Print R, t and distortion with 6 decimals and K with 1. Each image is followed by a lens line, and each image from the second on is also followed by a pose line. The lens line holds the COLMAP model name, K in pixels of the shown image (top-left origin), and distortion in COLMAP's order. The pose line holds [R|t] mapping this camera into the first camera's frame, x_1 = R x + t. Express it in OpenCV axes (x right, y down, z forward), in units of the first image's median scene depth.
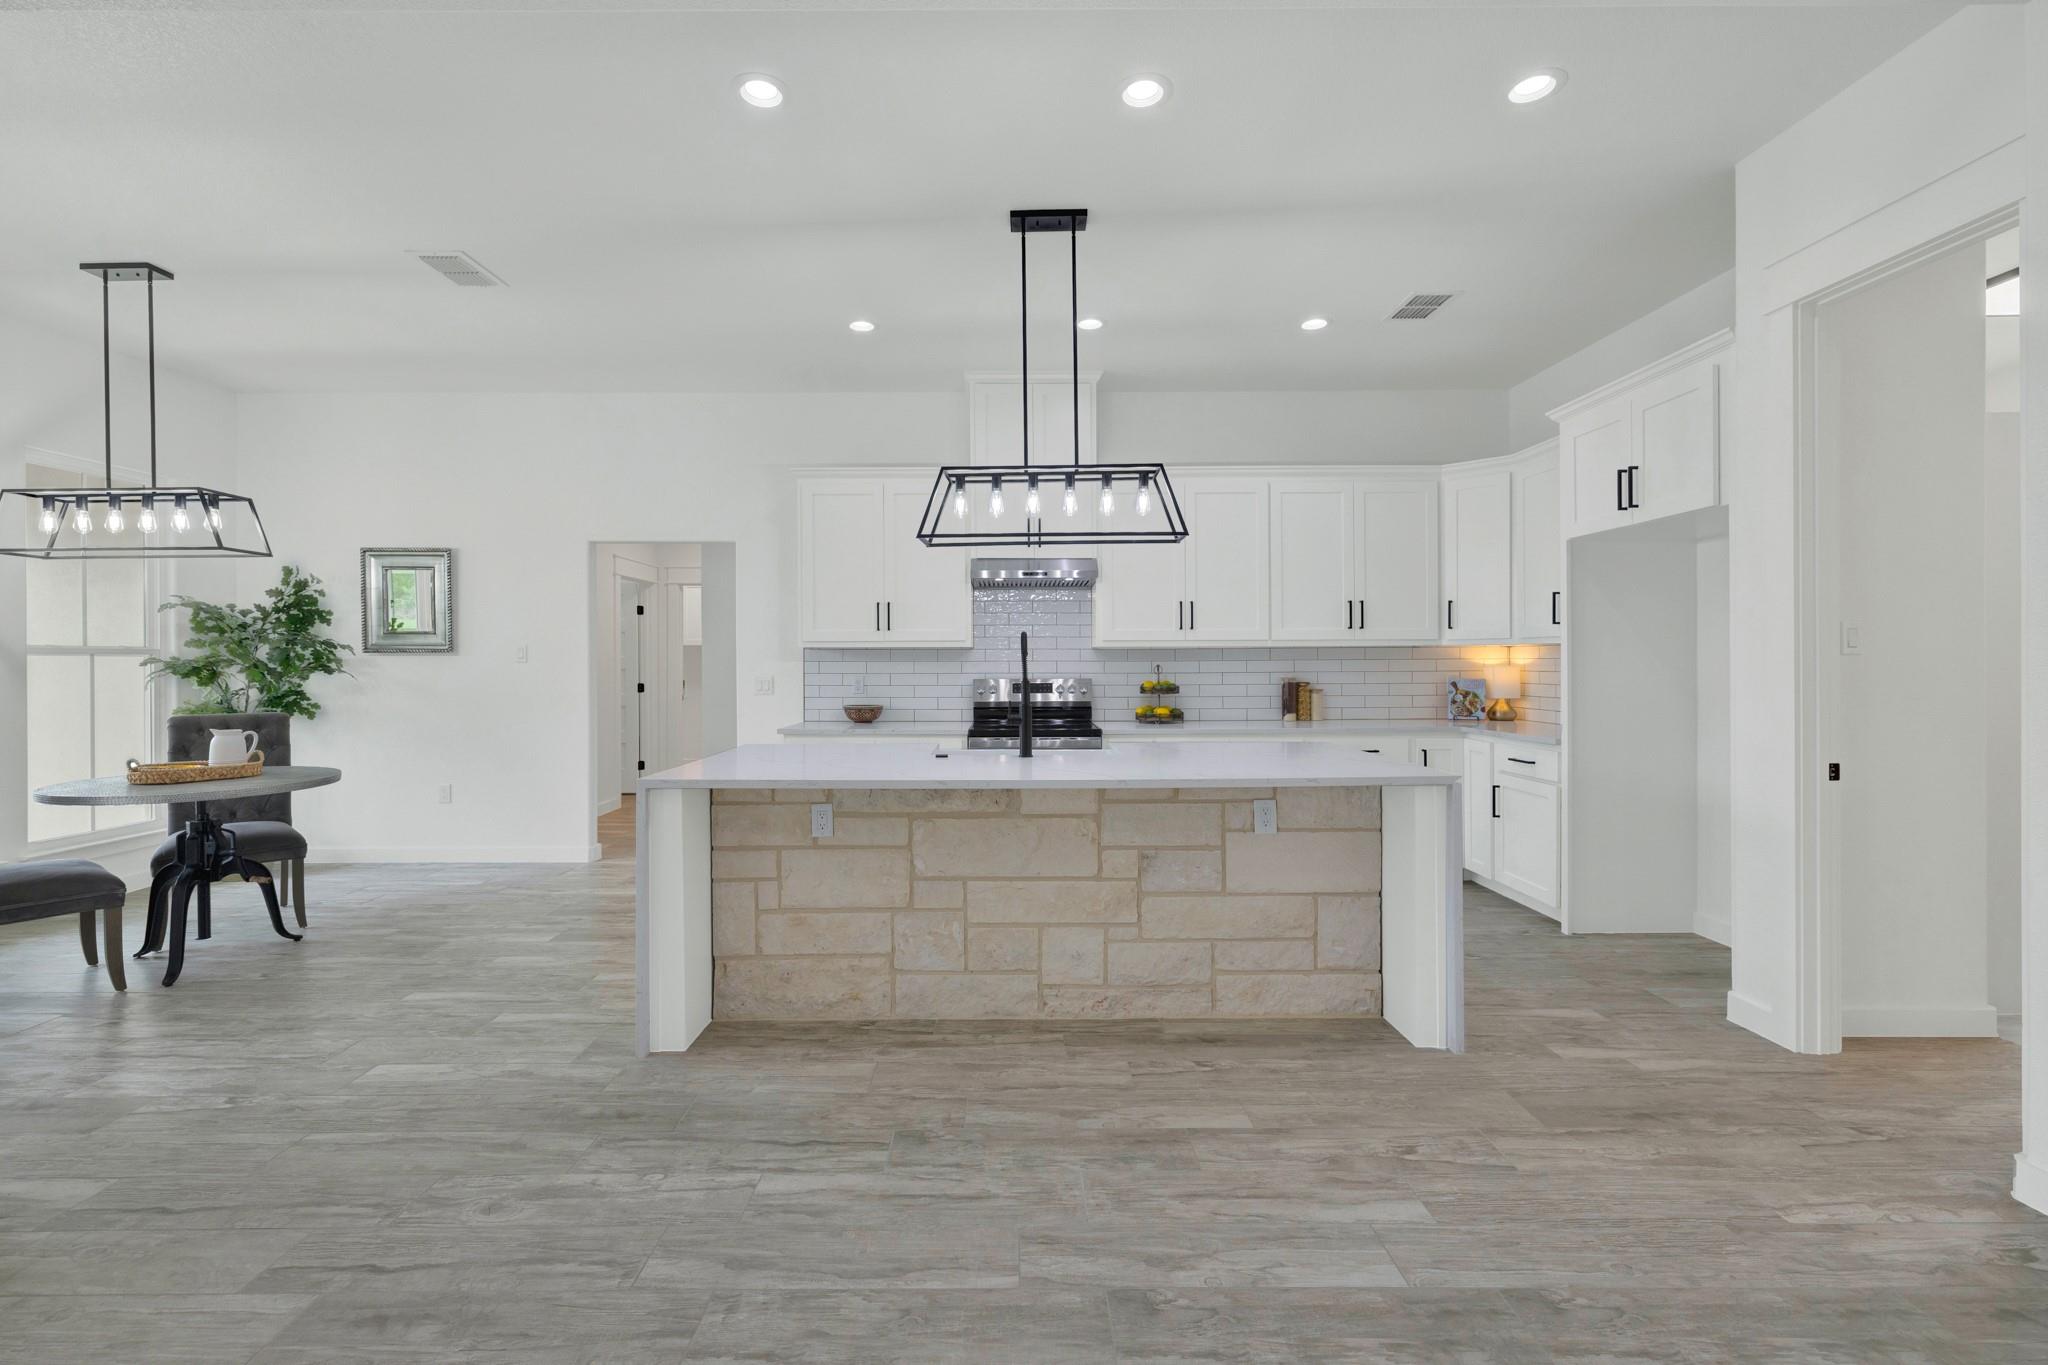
lens RADIAL K [[883.1, 0, 1013.3], [0, 883.1, 664.2], [0, 0, 1]] dist [0.002821, 0.001313]
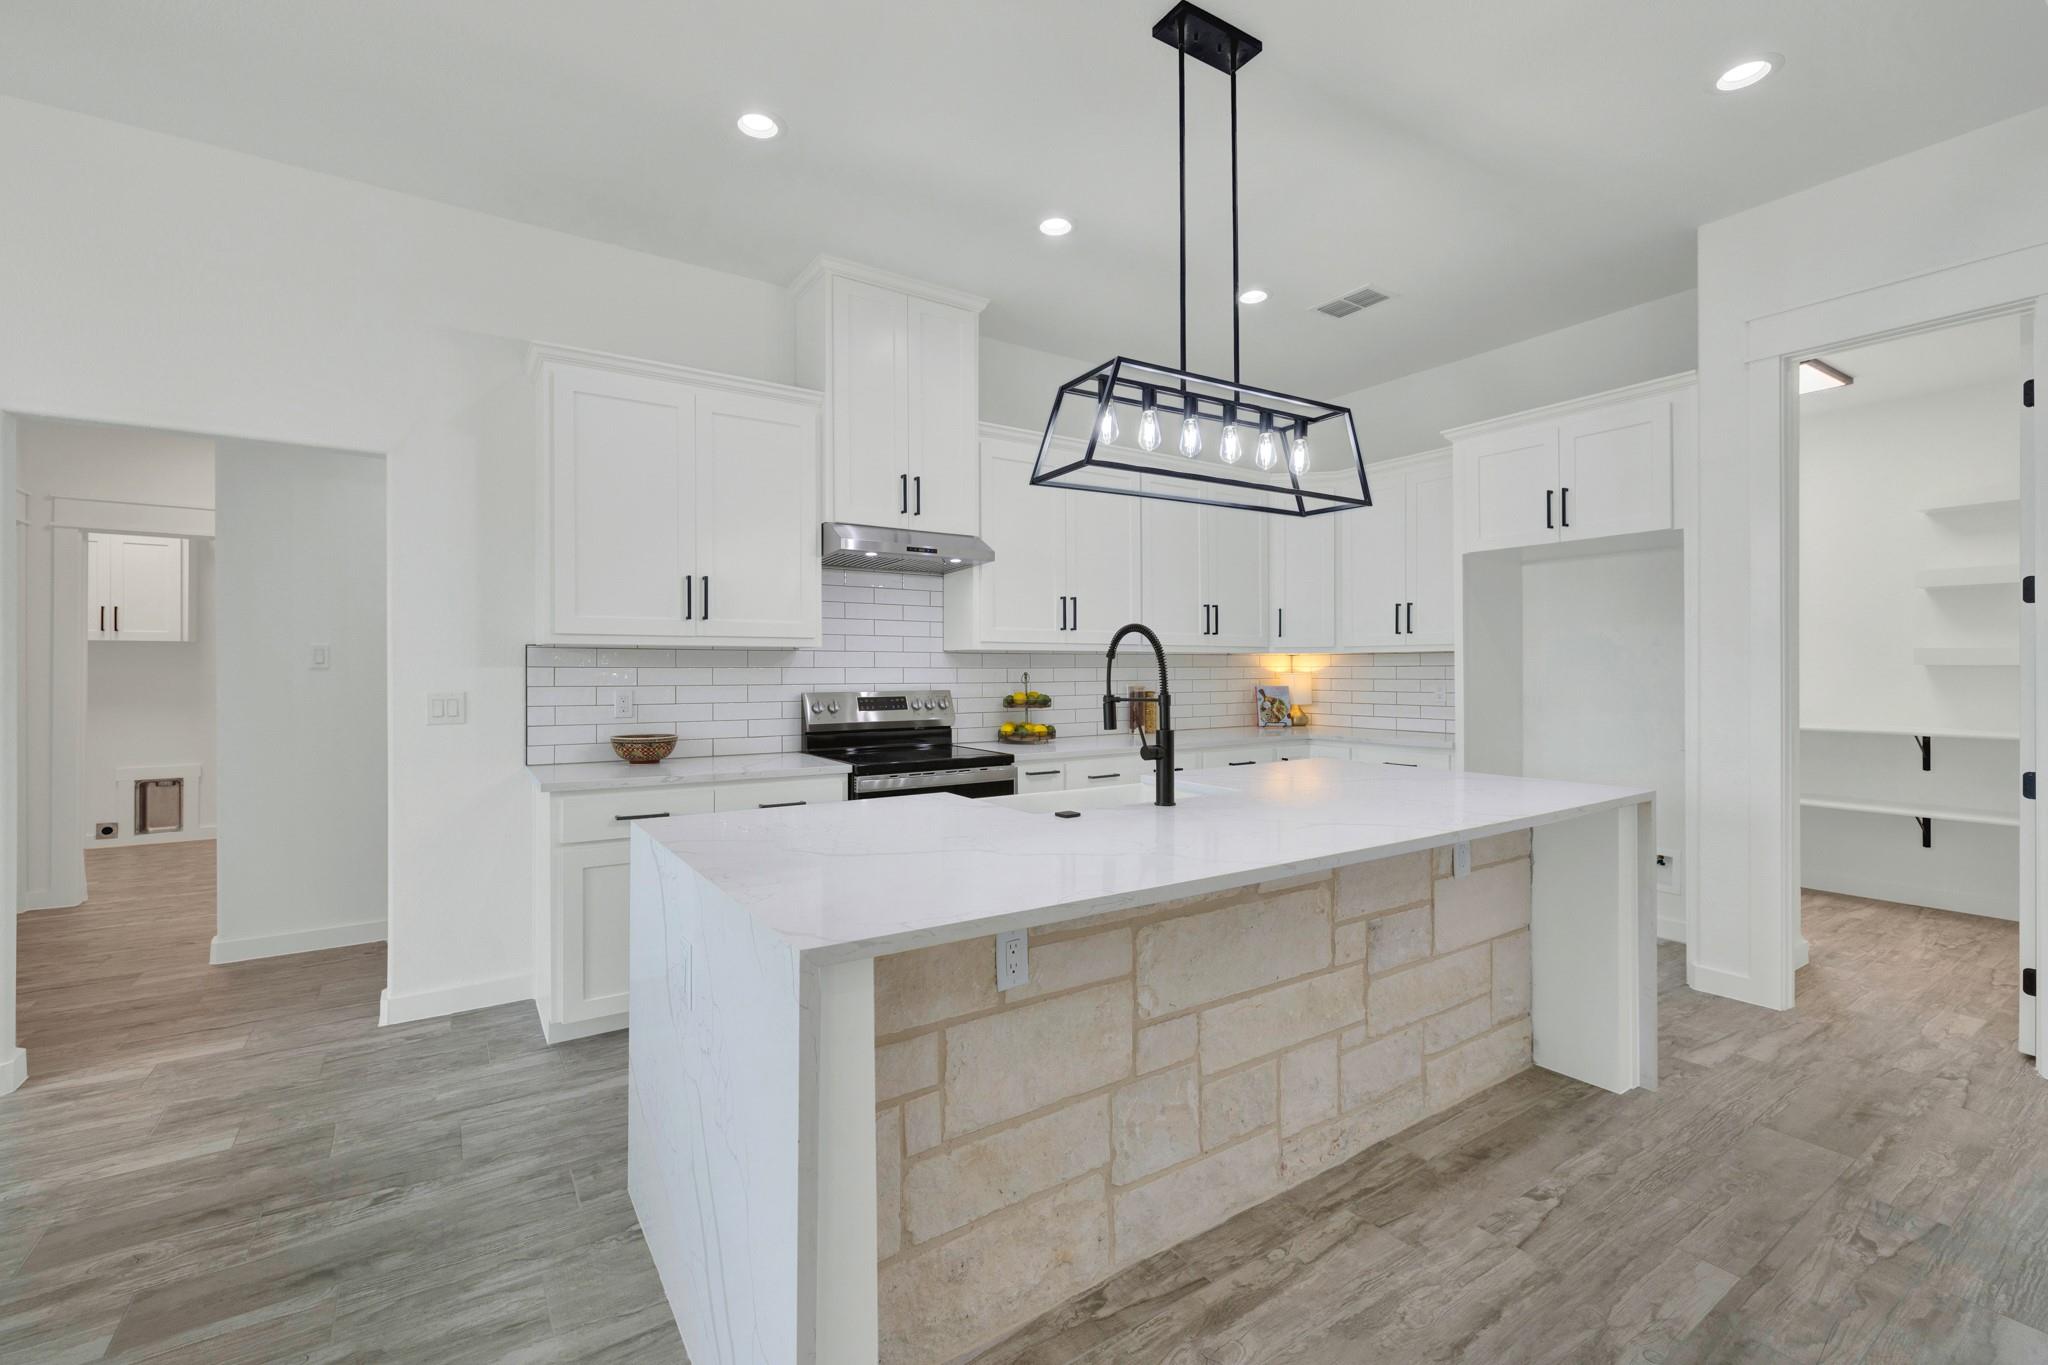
lens RADIAL K [[878.3, 0, 1013.4], [0, 878.3, 667.5], [0, 0, 1]] dist [0.000576, 0.002239]
pose [[0.831158, 0.002343, 0.556031, -0.344206], [0.000332, 0.999989, -0.004710, 0.000068], [-0.556036, 0.004100, 0.831148, 0.364192]]
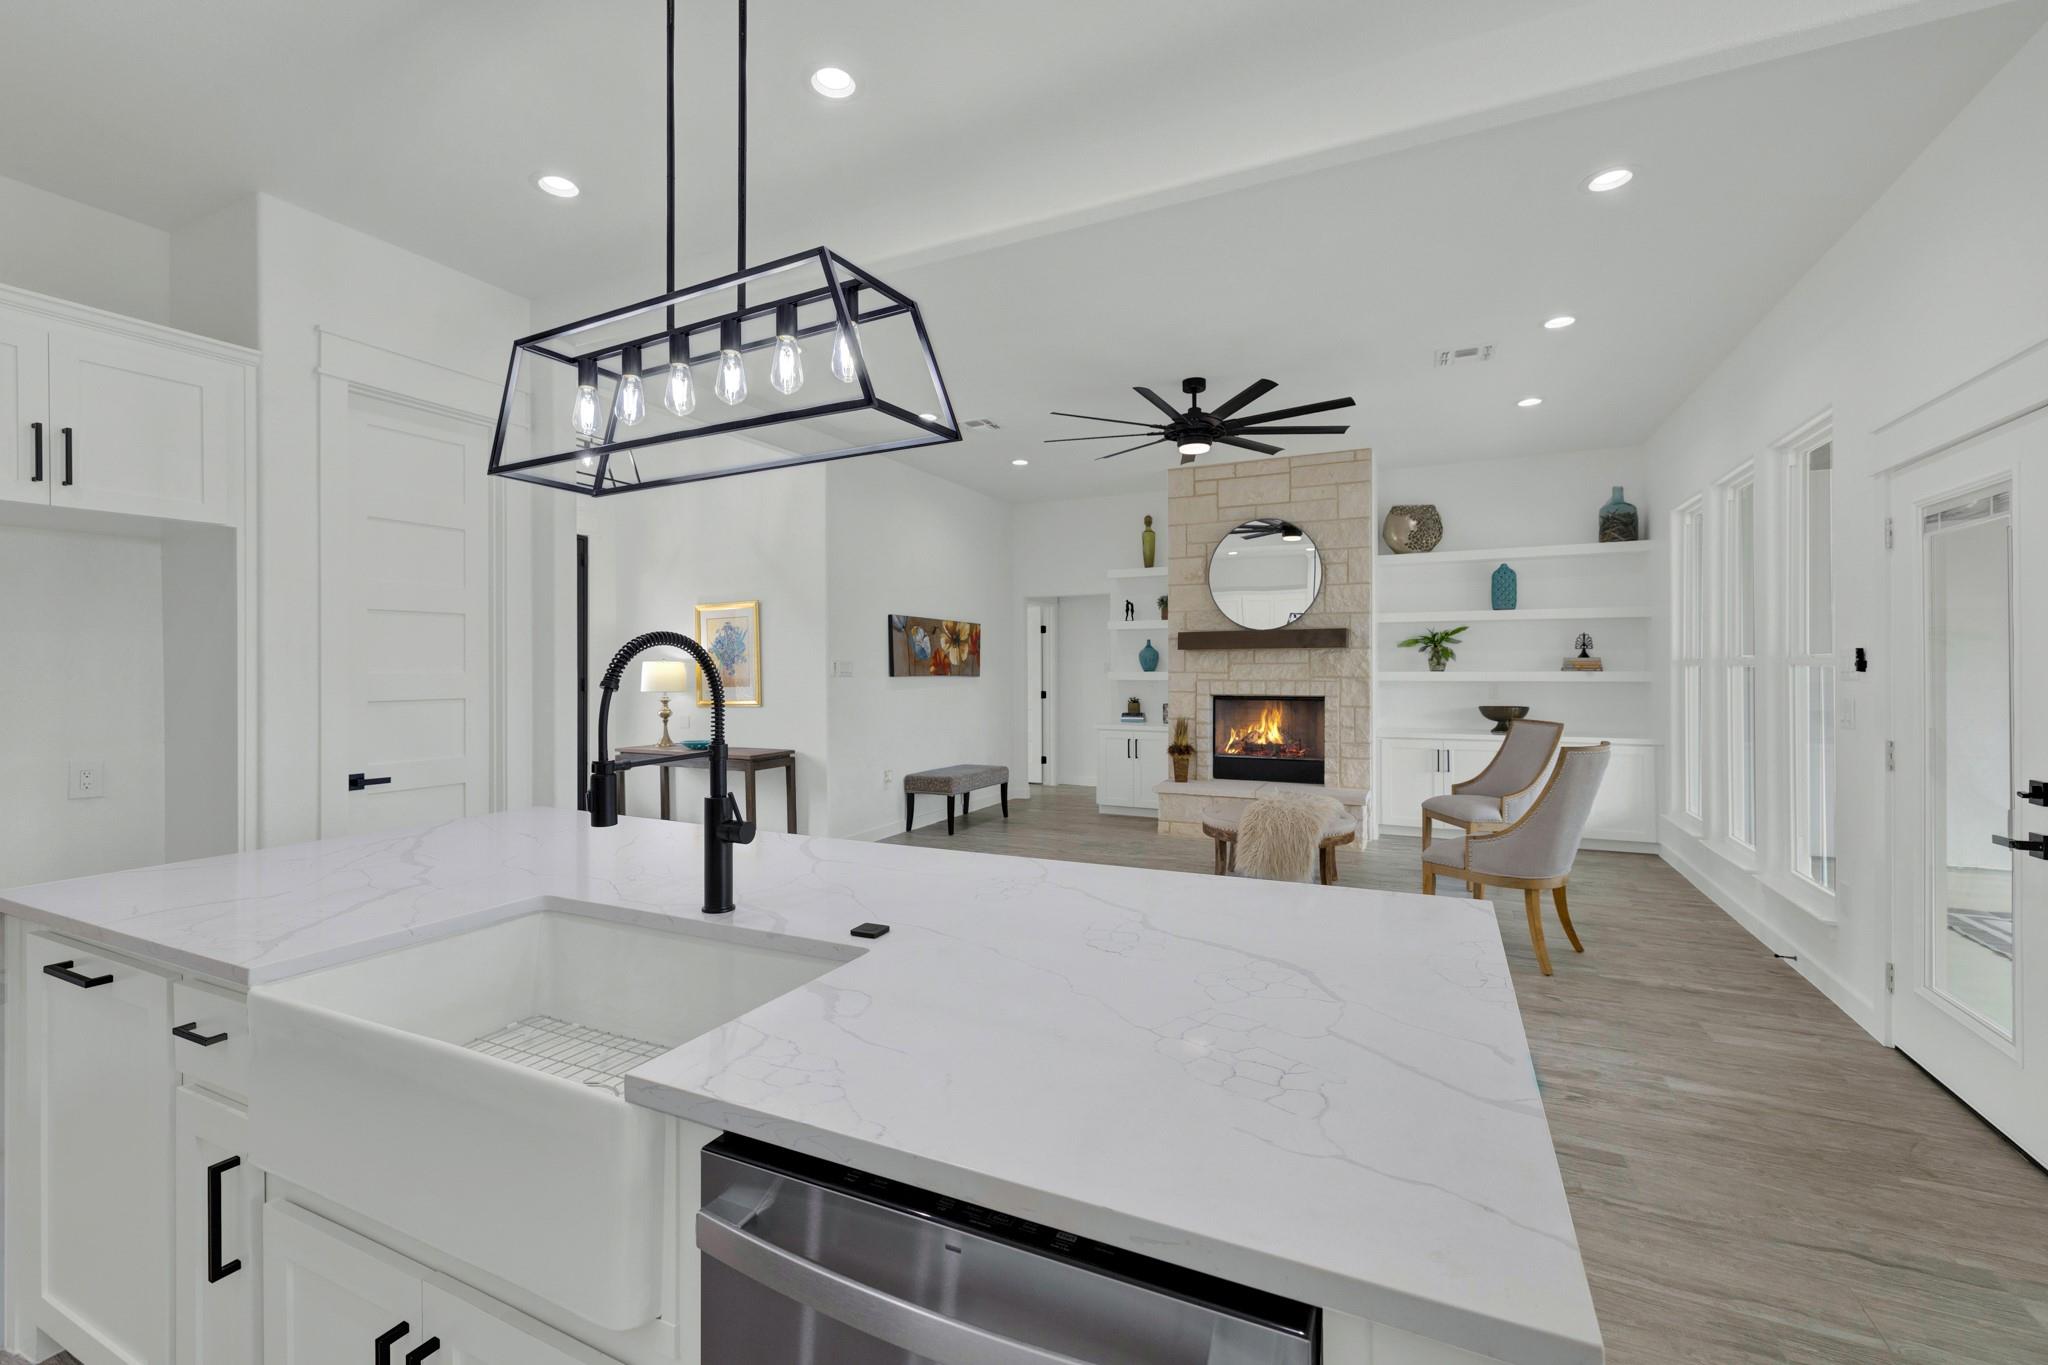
lens RADIAL K [[883.1, 0, 1009.2], [0, 883.1, 667.1], [0, 0, 1]] dist [0.002821, 0.001313]
pose [[-0.900977, 0.007663, 0.433800, -0.237380], [0.008704, 0.999962, 0.000413, -0.014944], [-0.433780, 0.004148, -0.901009, 0.996848]]
